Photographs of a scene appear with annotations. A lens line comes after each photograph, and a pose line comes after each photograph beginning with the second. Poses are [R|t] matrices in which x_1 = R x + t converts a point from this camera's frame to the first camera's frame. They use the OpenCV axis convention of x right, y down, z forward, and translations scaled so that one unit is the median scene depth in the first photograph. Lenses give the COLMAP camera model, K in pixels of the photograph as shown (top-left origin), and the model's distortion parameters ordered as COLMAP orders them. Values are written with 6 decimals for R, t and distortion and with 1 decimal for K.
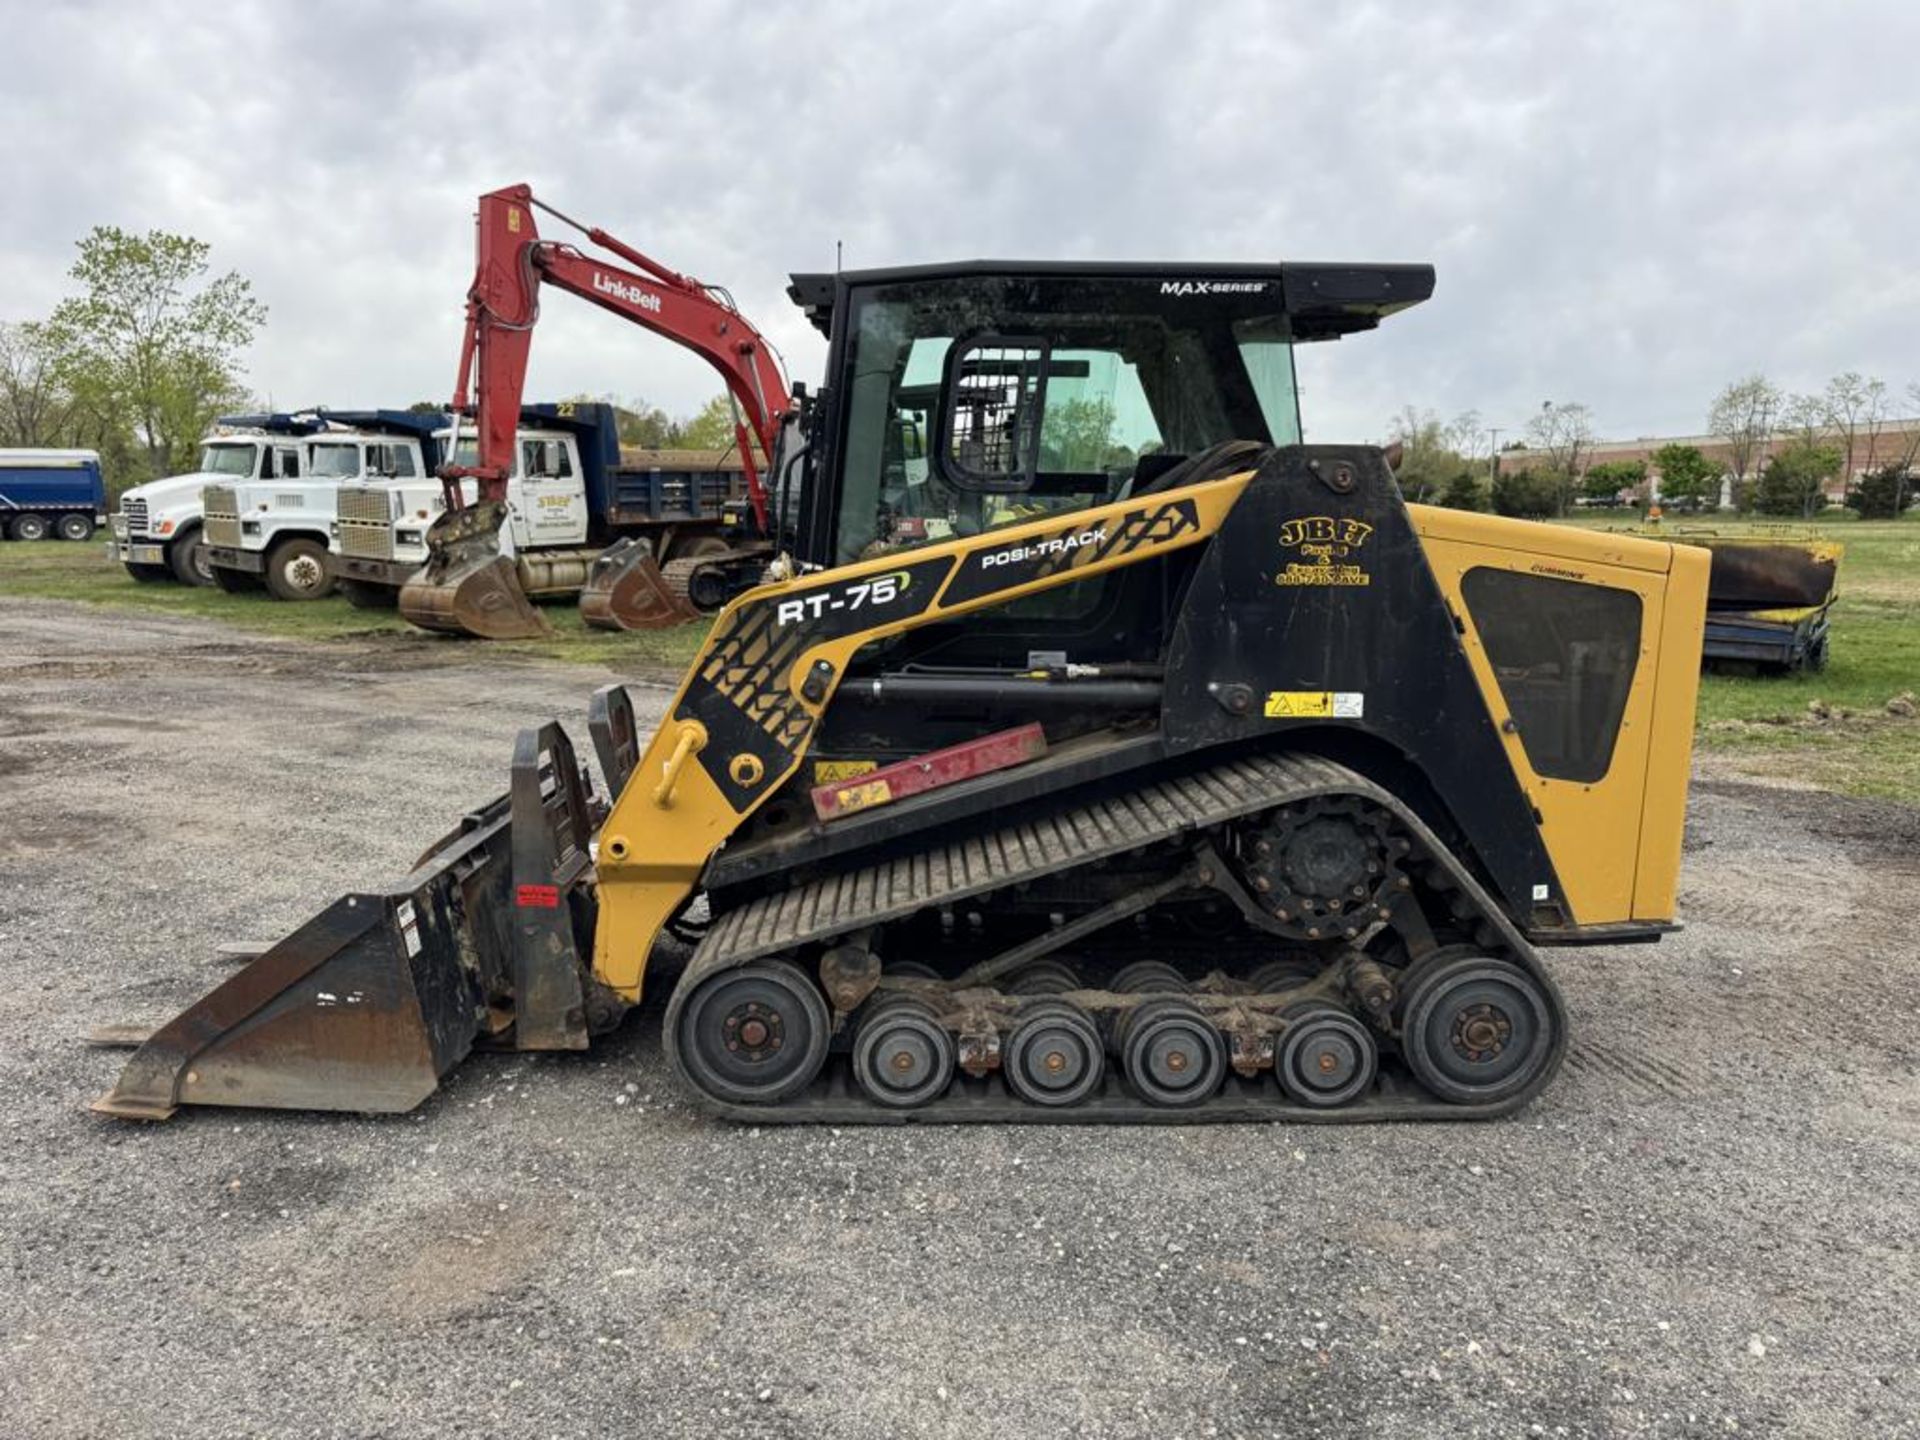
lens RADIAL K [[1358.2, 0, 961.5], [0, 1358.2, 715.0], [0, 0, 1]] dist [0.073071, -0.094397]
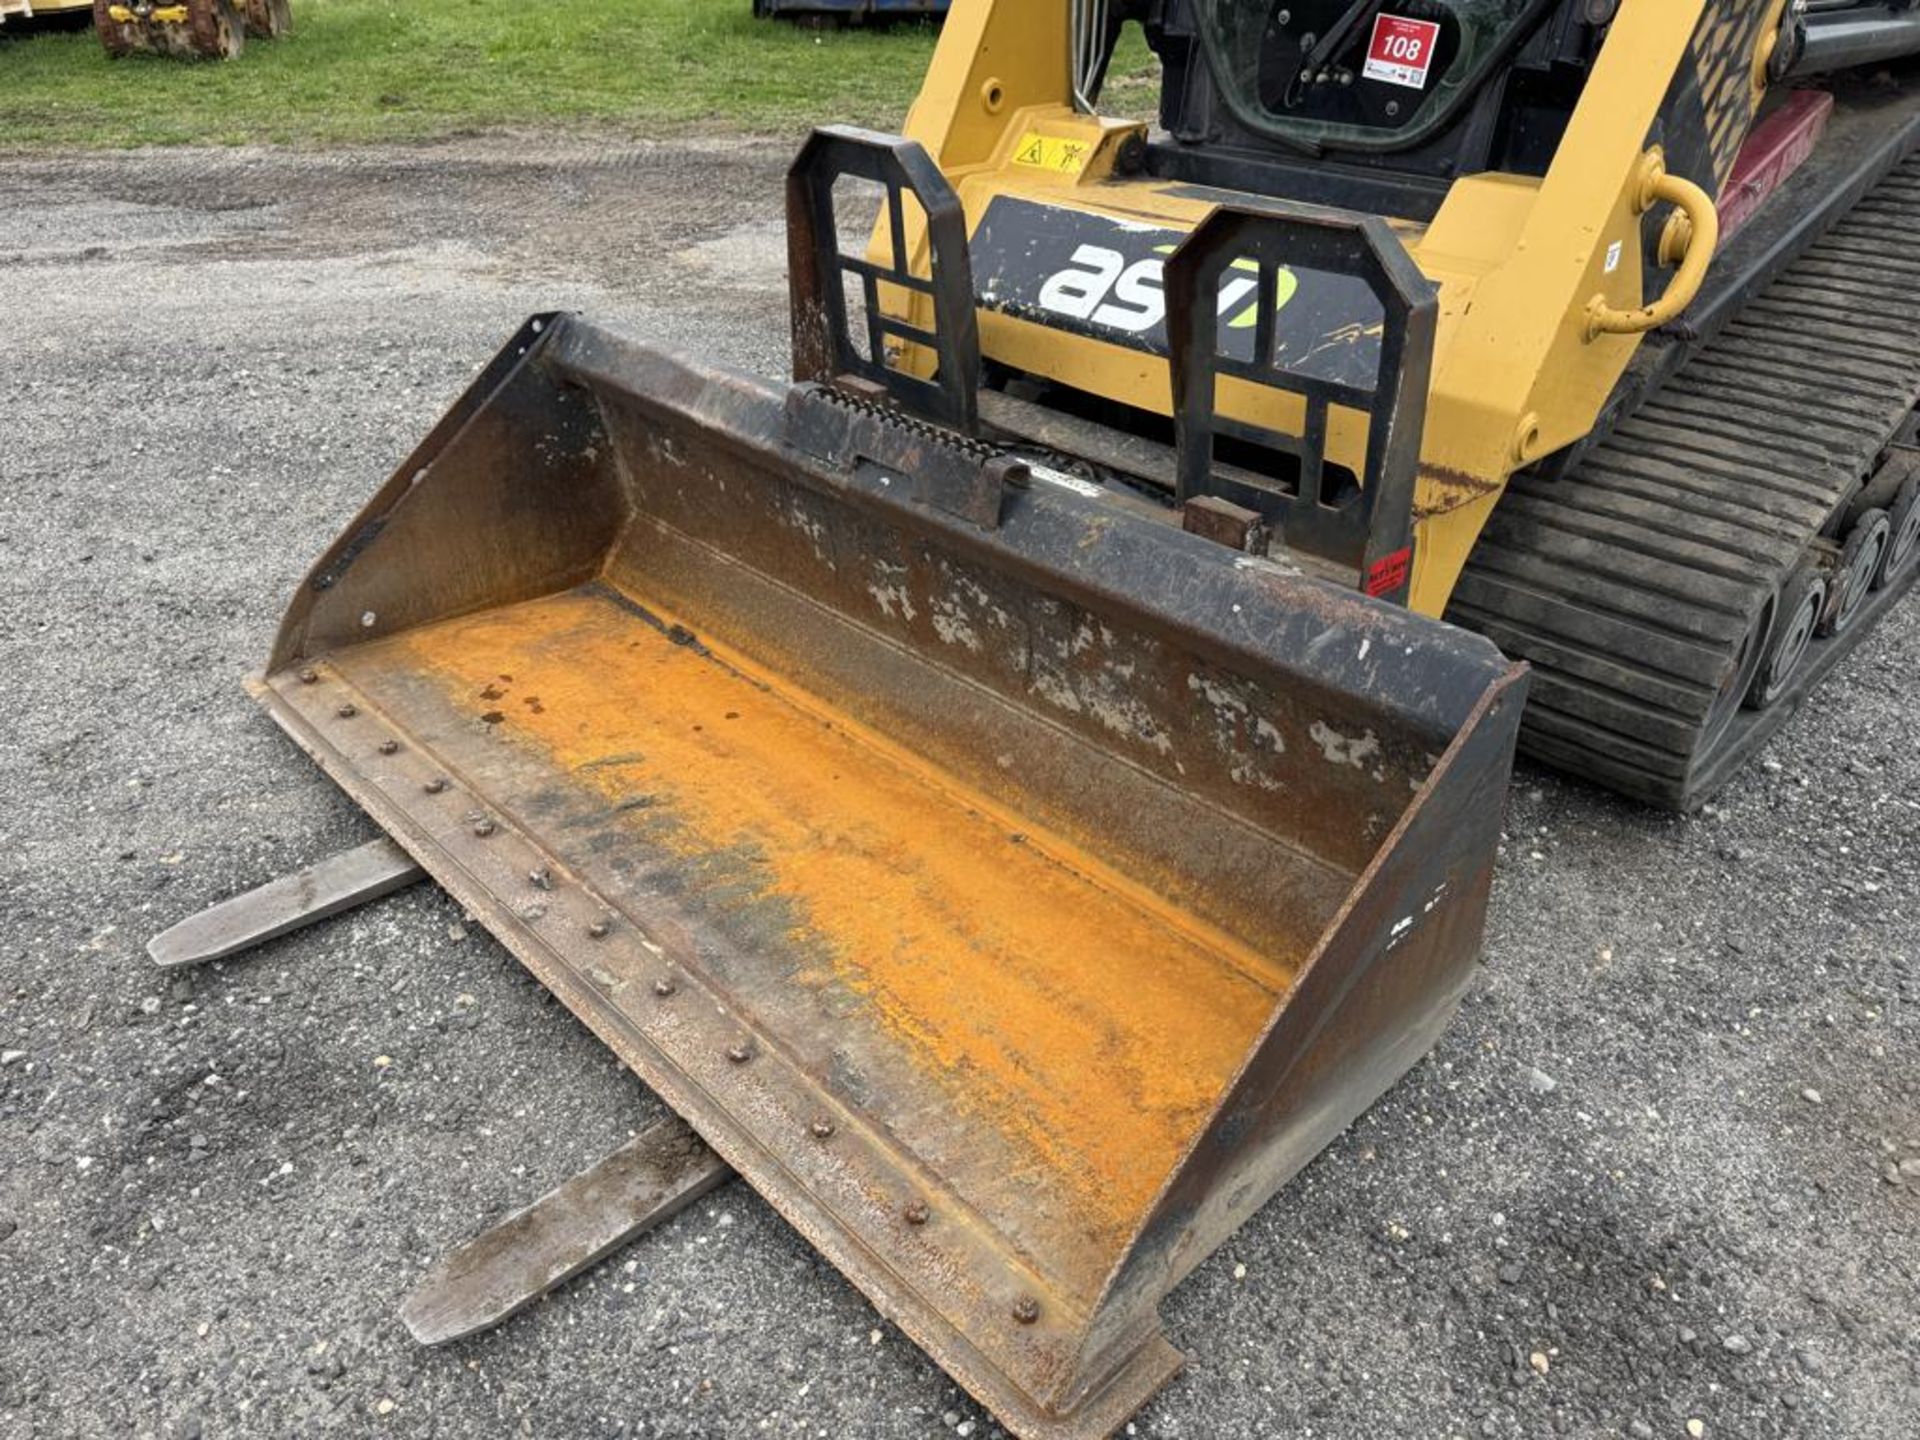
lens RADIAL K [[1358.4, 0, 939.4], [0, 1358.4, 731.0], [0, 0, 1]] dist [0.043234, -0.054532]
pose [[0.733327, -0.366103, 0.572887, -0.748868], [0.104733, 0.893408, 0.436868, -0.050699], [-0.671760, -0.260368, 0.693503, 0.776525]]
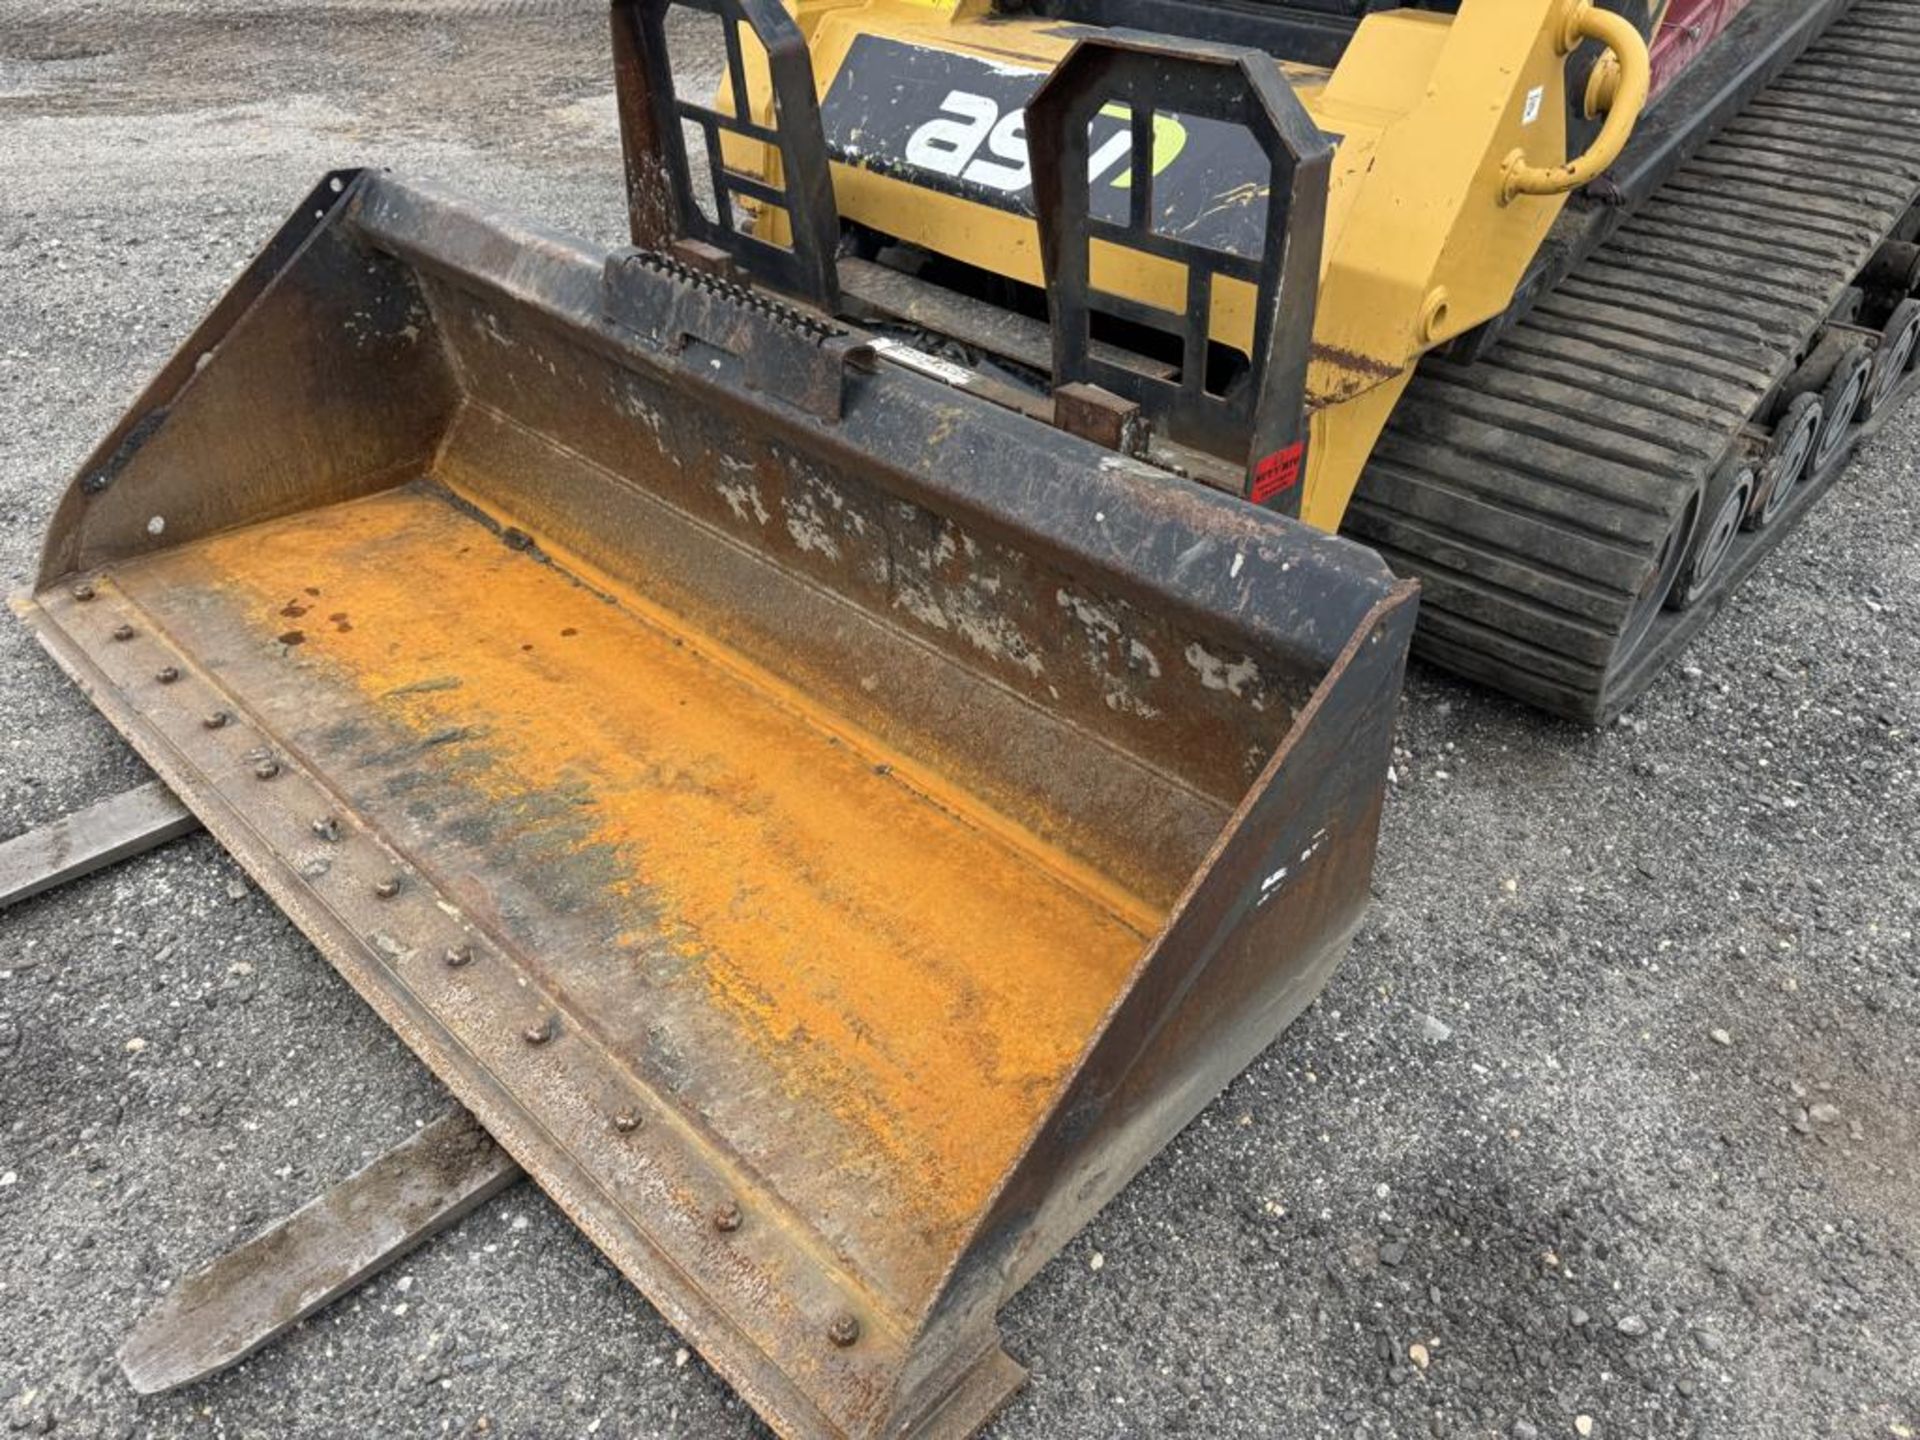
lens RADIAL K [[1364.9, 0, 960.4], [0, 1364.9, 728.4], [0, 0, 1]] dist [0.015063, -0.018306]
pose [[0.697039, -0.423145, 0.578865, -0.684544], [0.091879, 0.853360, 0.513162, -0.032413], [-0.711122, -0.304508, 0.633704, 0.794941]]
